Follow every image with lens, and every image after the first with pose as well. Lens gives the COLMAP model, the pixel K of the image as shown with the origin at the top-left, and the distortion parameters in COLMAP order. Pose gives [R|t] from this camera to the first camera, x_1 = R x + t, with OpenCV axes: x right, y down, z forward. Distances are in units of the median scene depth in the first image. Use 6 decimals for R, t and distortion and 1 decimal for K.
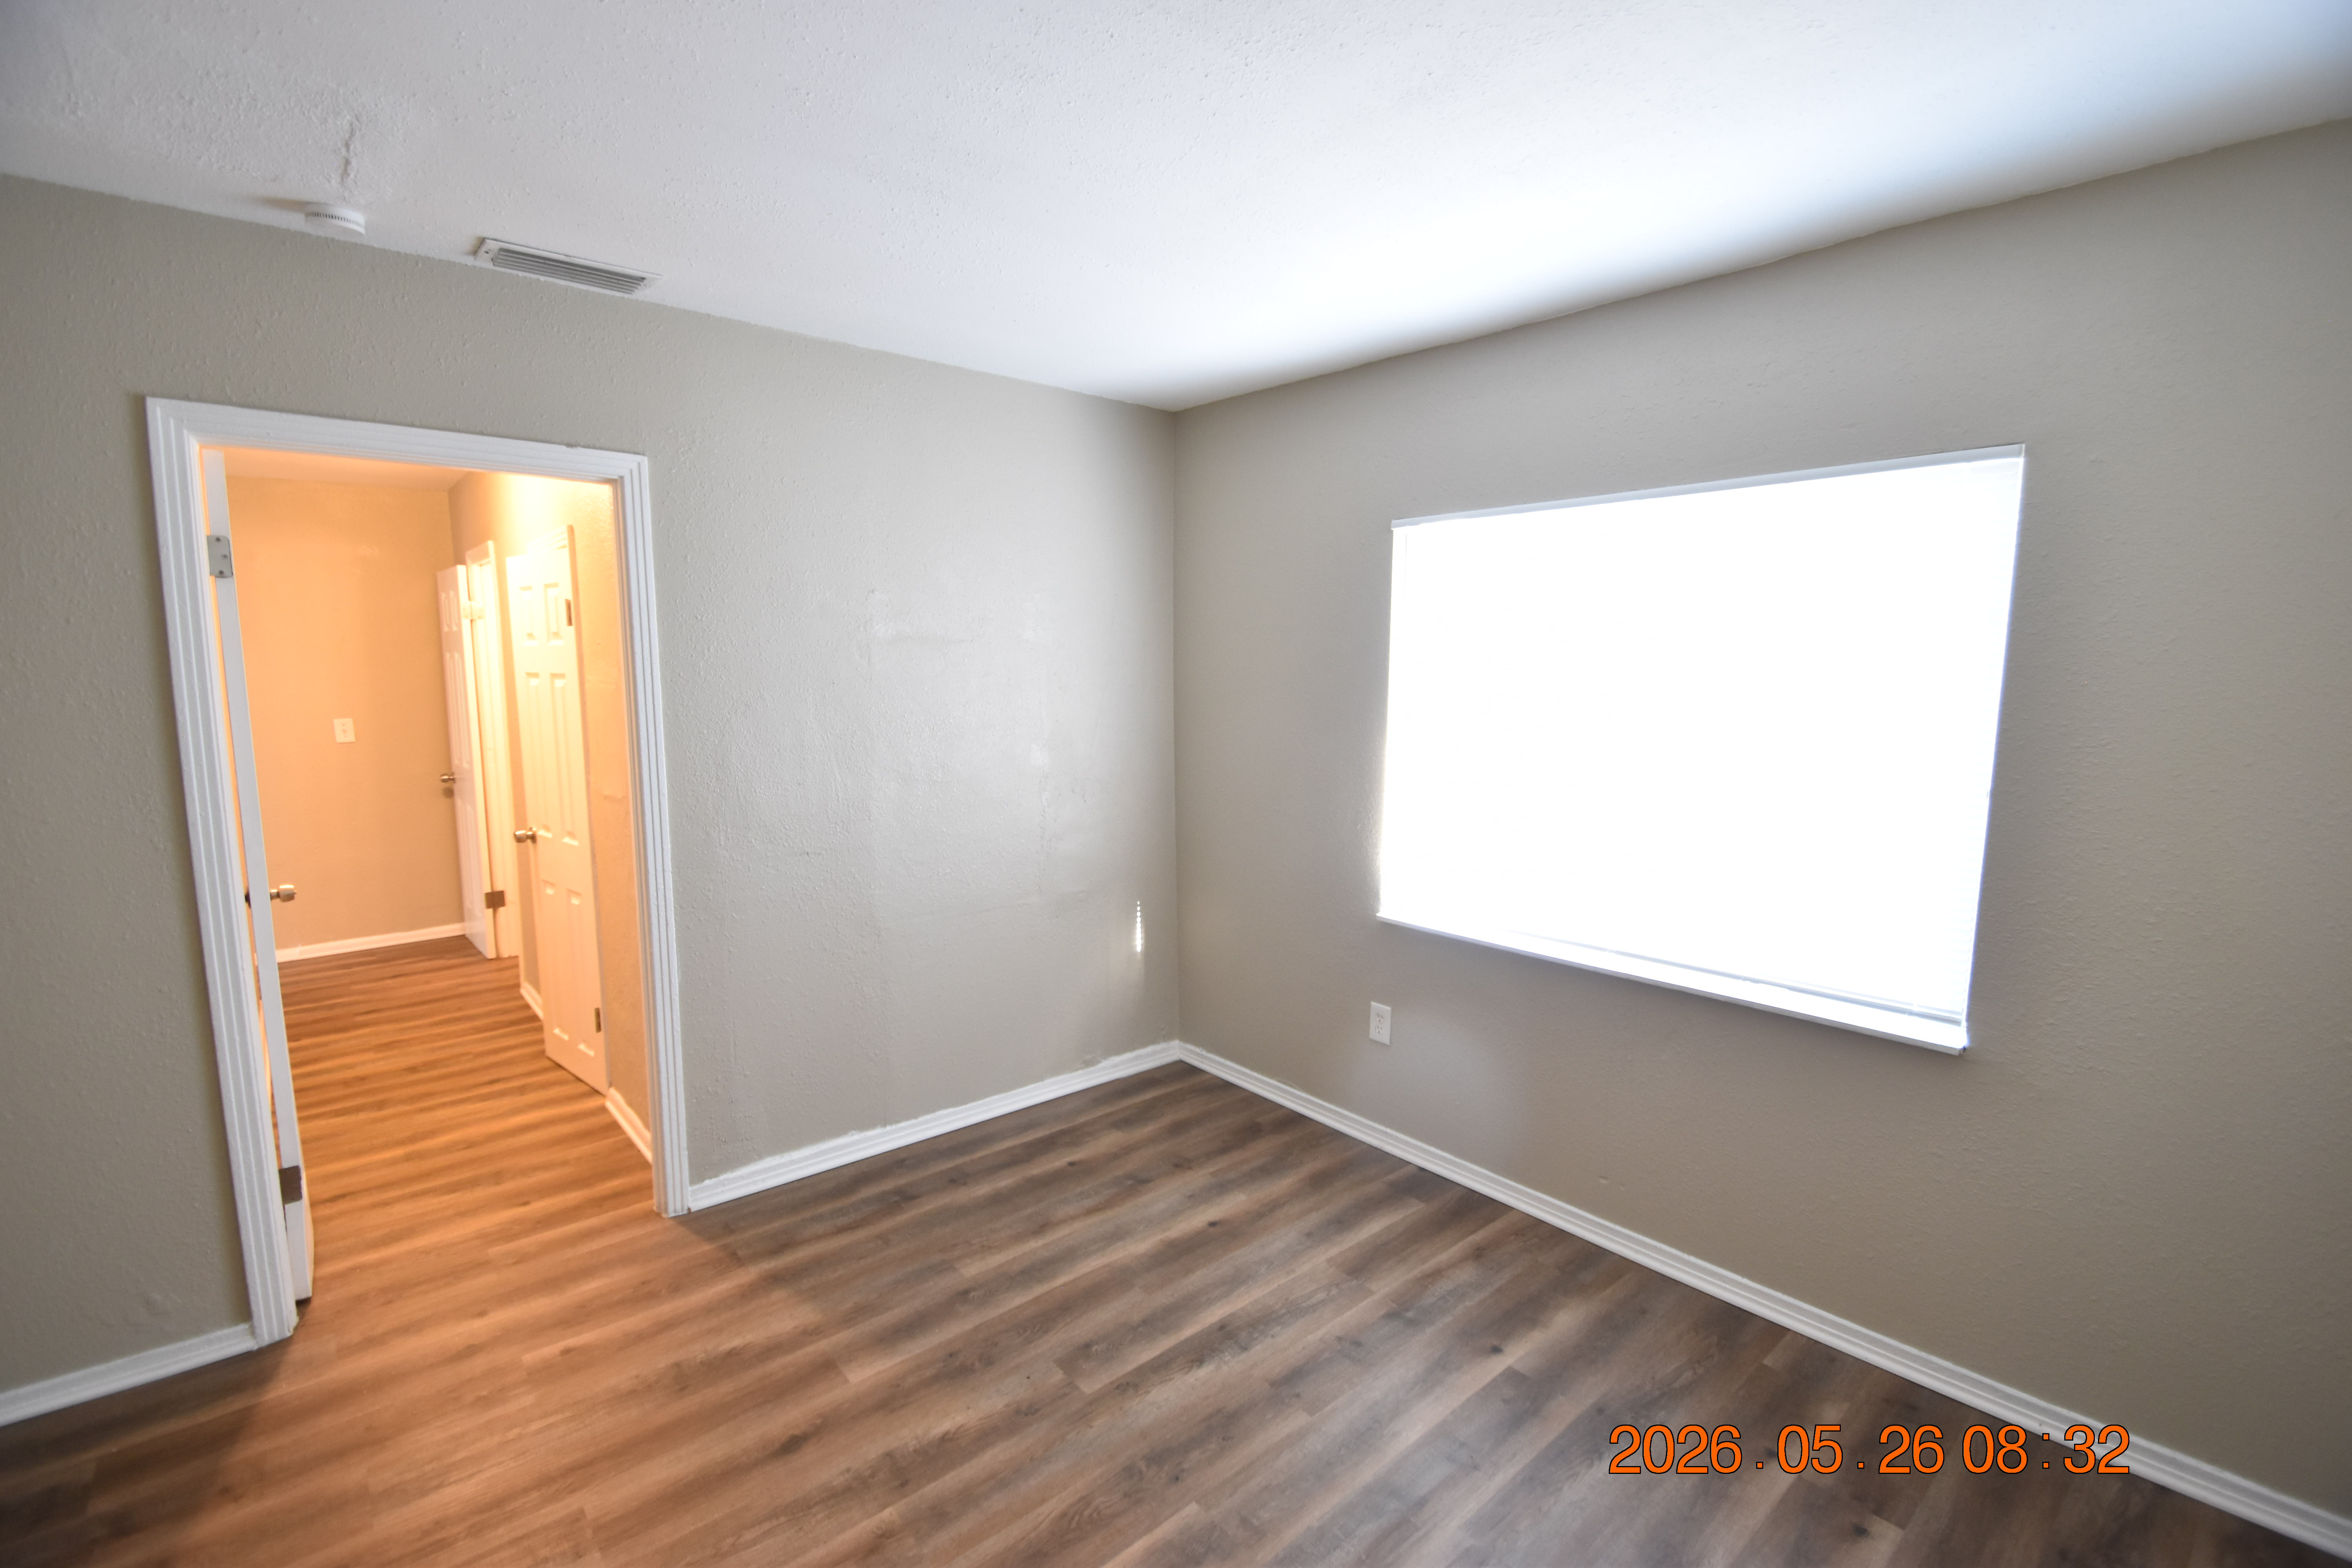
lens RADIAL K [[1019.6, 0, 1169.9], [0, 1019.6, 786.6], [0, 0, 1]] dist [0.000678, -0.010847]
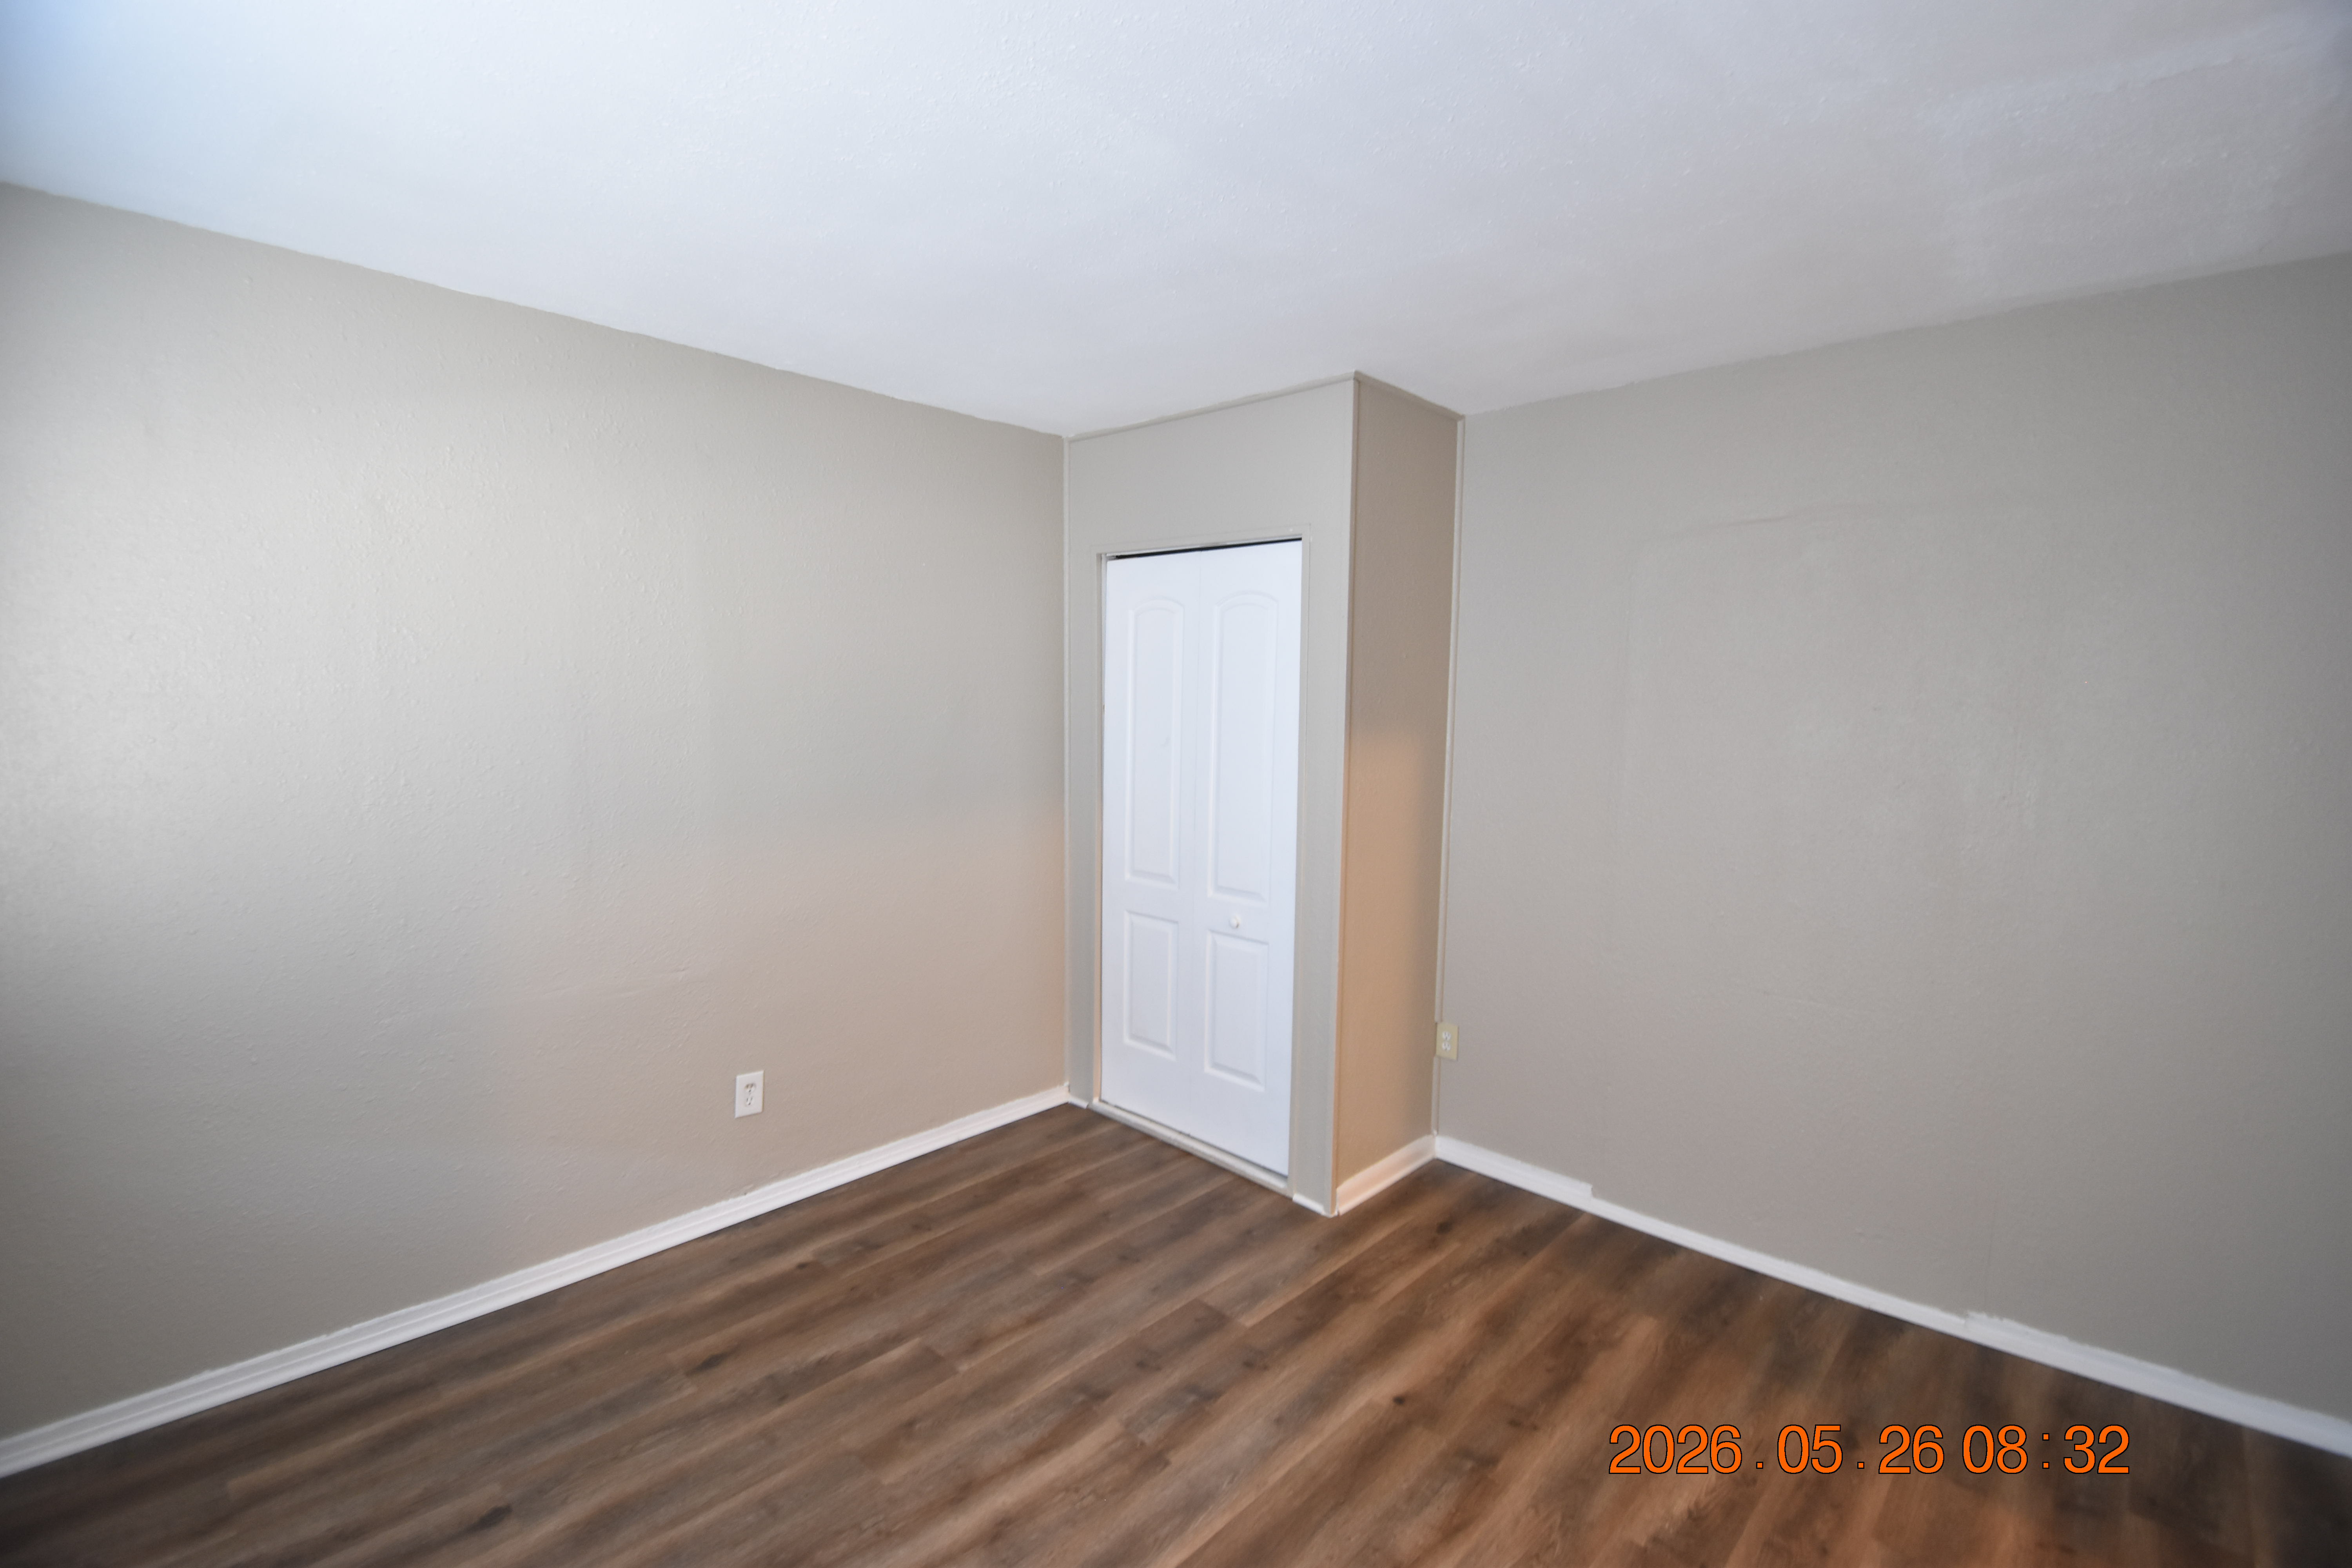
lens RADIAL K [[1019.6, 0, 1170.8], [0, 1019.6, 785.1], [0, 0, 1]] dist [0.000678, -0.010847]
pose [[-0.994483, -0.007712, -0.104618, 0.027743], [-0.029198, 0.978236, 0.205431, -0.154820], [0.100757, 0.207352, -0.973064, 1.293533]]
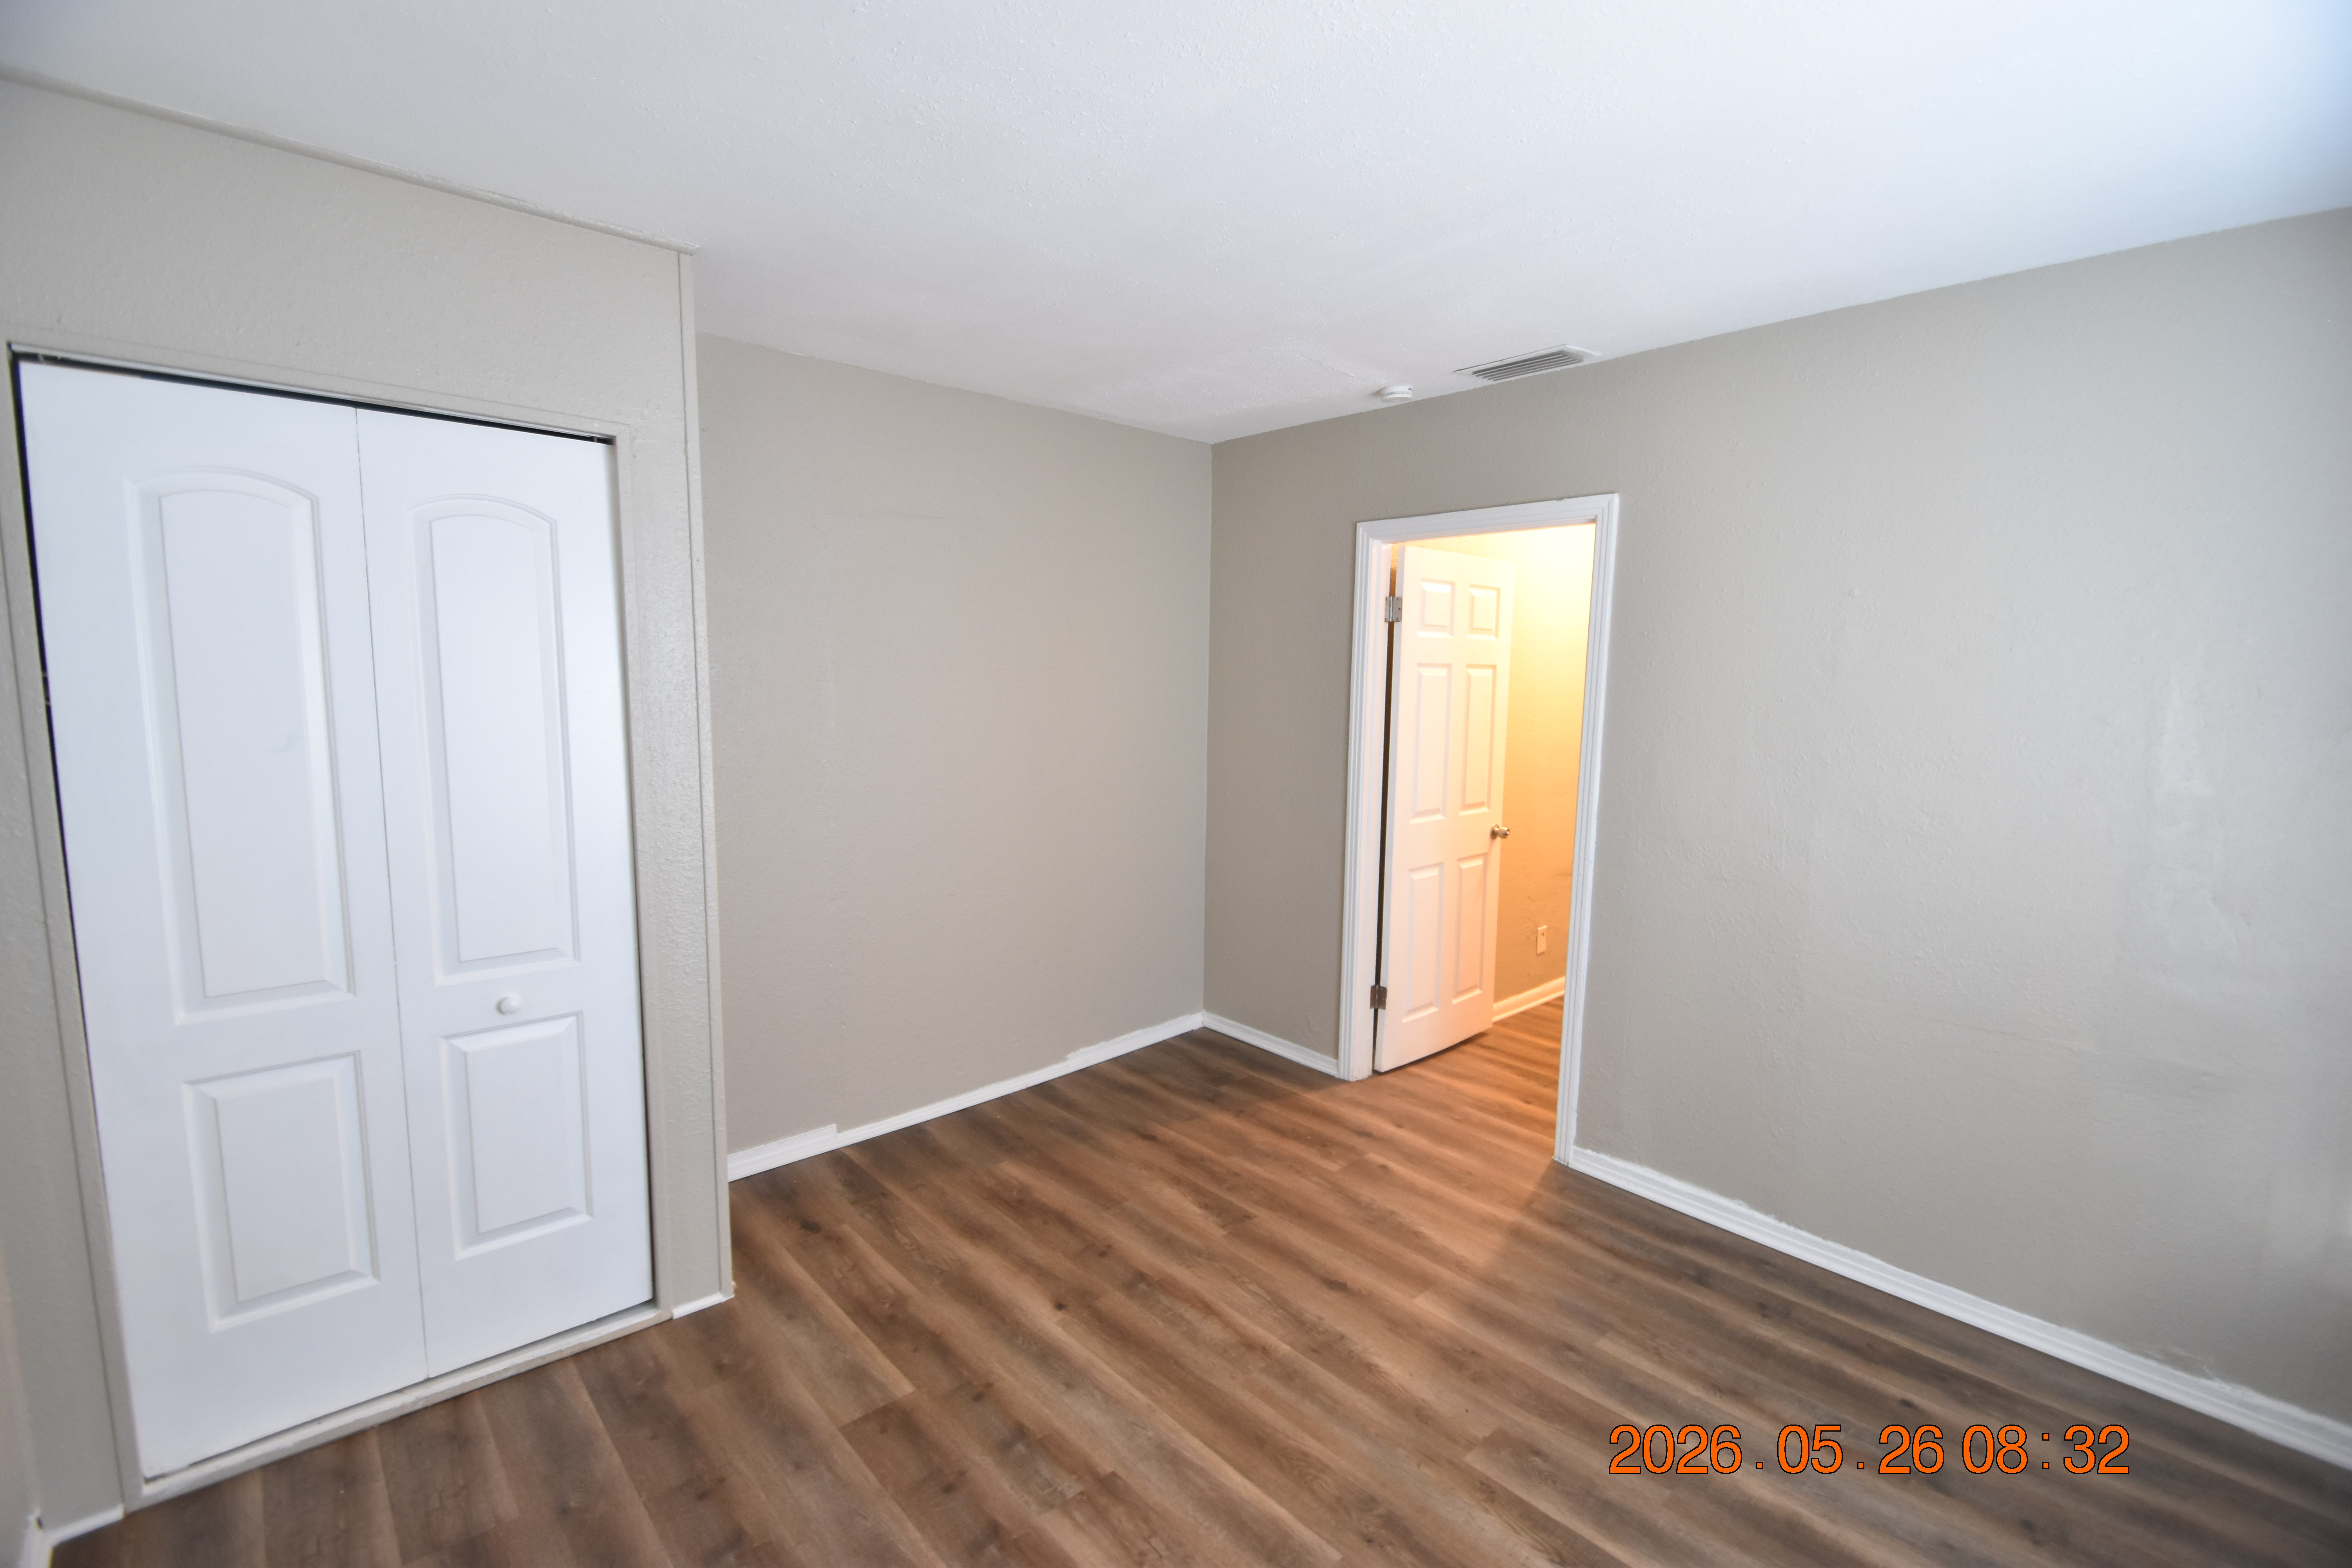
lens RADIAL K [[1019.6, 0, 1176.3], [0, 1019.6, 783.9], [0, 0, 1]] dist [0.000678, -0.010847]
pose [[0.028842, 0.108035, -0.993729, 0.671331], [-0.133829, 0.985609, 0.103268, -0.061981], [0.990585, 0.130011, 0.042886, 0.544199]]
